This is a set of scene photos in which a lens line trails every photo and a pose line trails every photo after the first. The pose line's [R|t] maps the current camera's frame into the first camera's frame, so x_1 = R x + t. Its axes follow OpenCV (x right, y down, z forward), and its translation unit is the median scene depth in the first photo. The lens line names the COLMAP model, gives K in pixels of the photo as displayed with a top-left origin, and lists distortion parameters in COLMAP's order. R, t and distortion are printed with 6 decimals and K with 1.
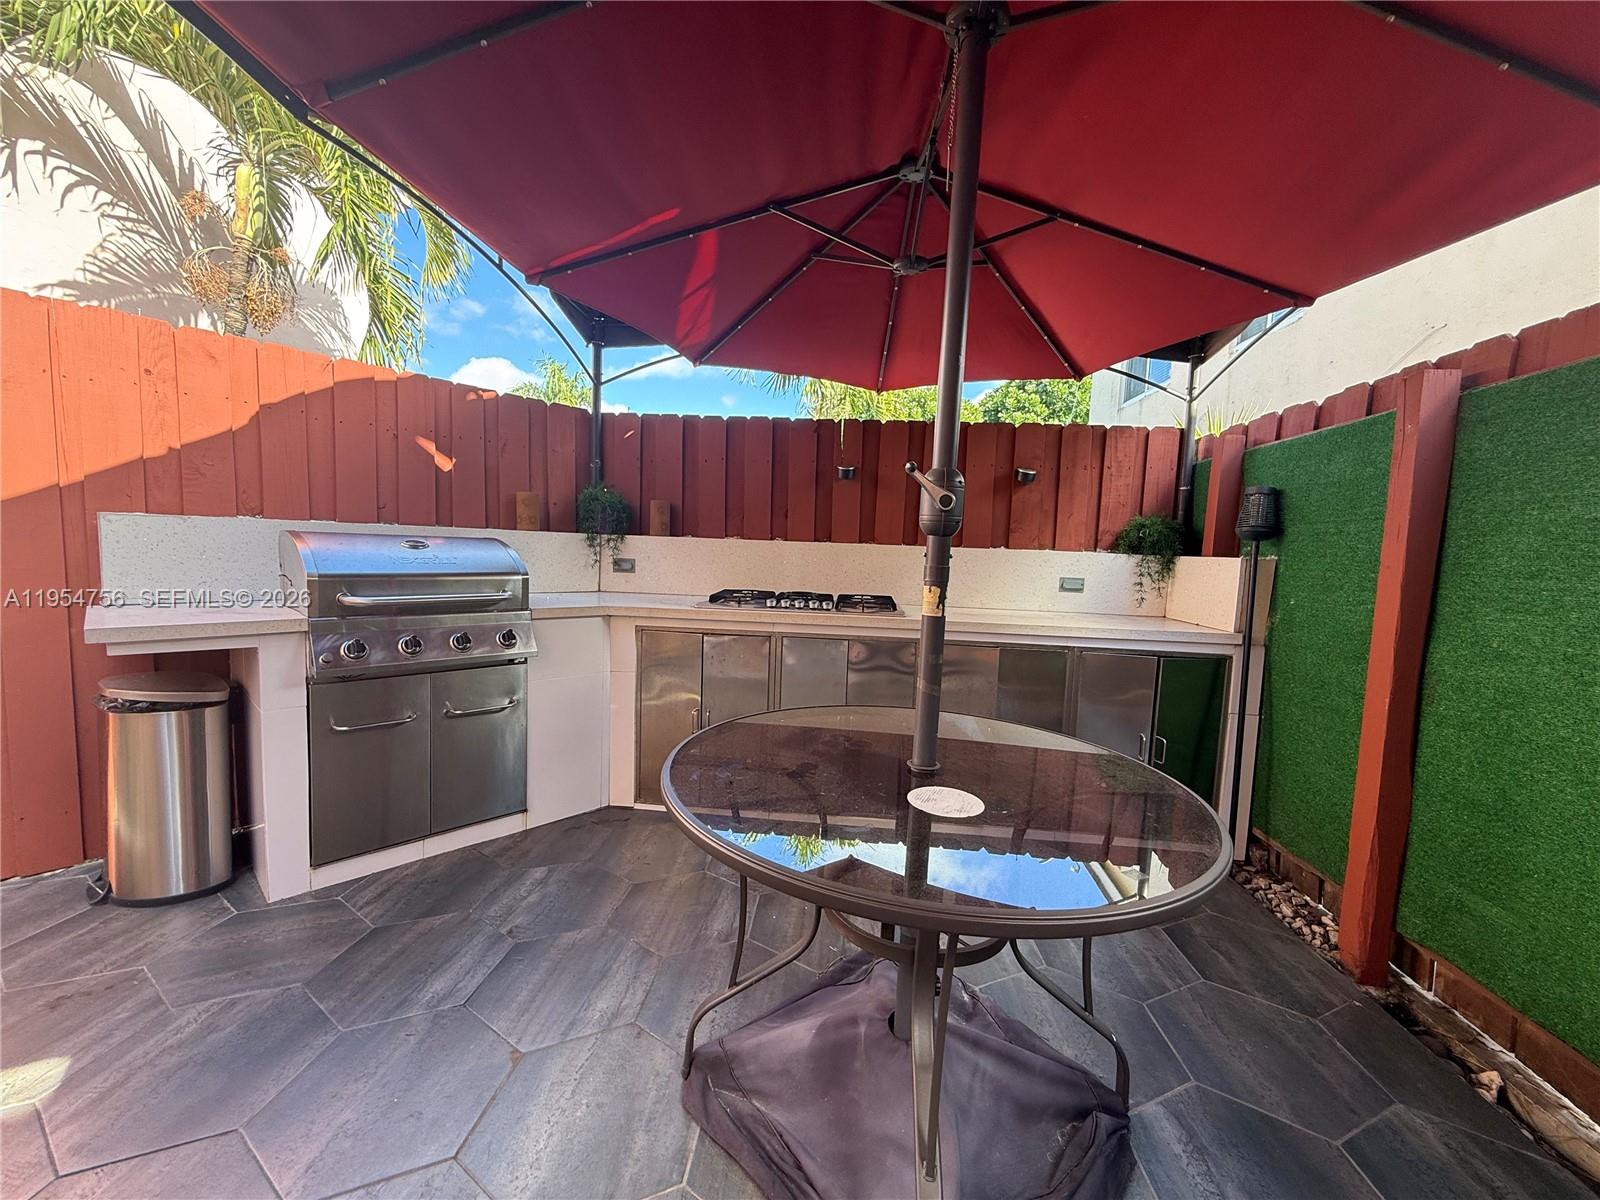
lens RADIAL K [[638.3, 0, 798.8], [0, 638.3, 601.3], [0, 0, 1]] dist [-0.000911, -0.000166]
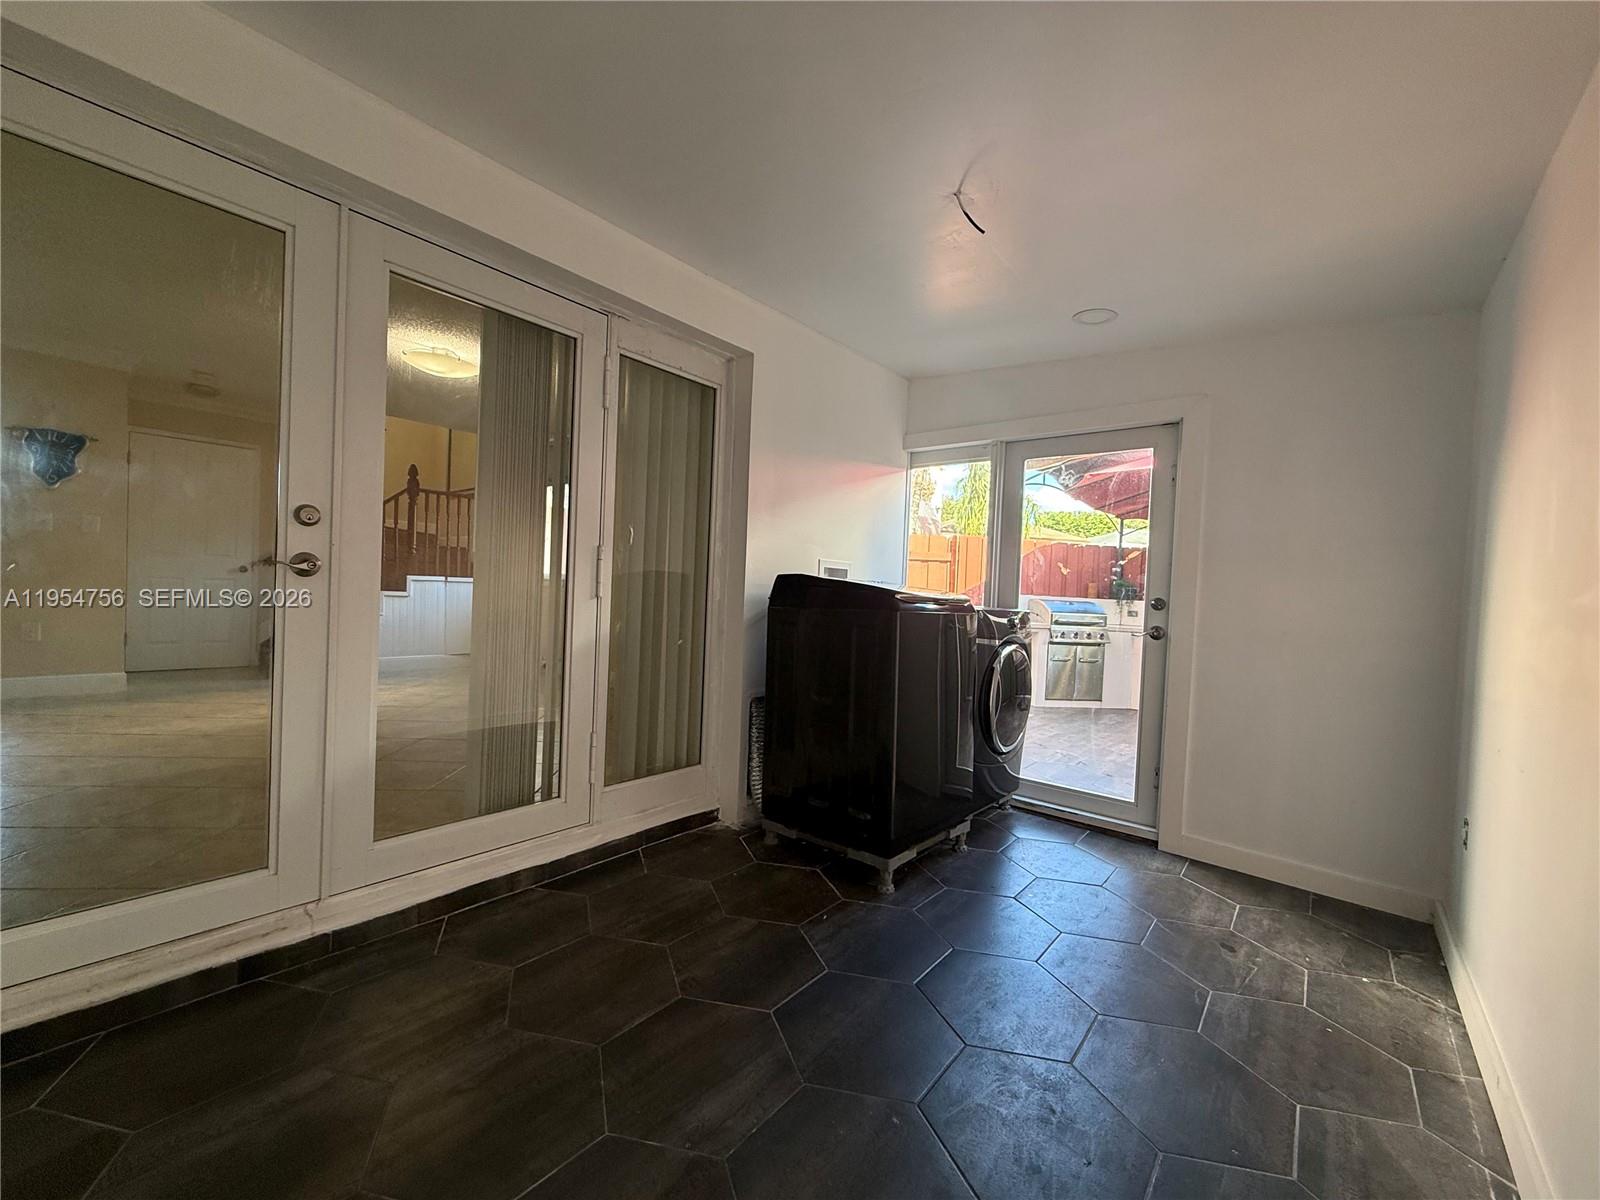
lens RADIAL K [[638.3, 0, 798.8], [0, 638.3, 601.3], [0, 0, 1]] dist [-0.000911, -0.000166]
pose [[0.814850, 0.010566, -0.579576, 0.072261], [-0.097009, 0.988219, -0.118374, 0.284577], [0.571498, 0.152681, 0.806275, -1.518119]]
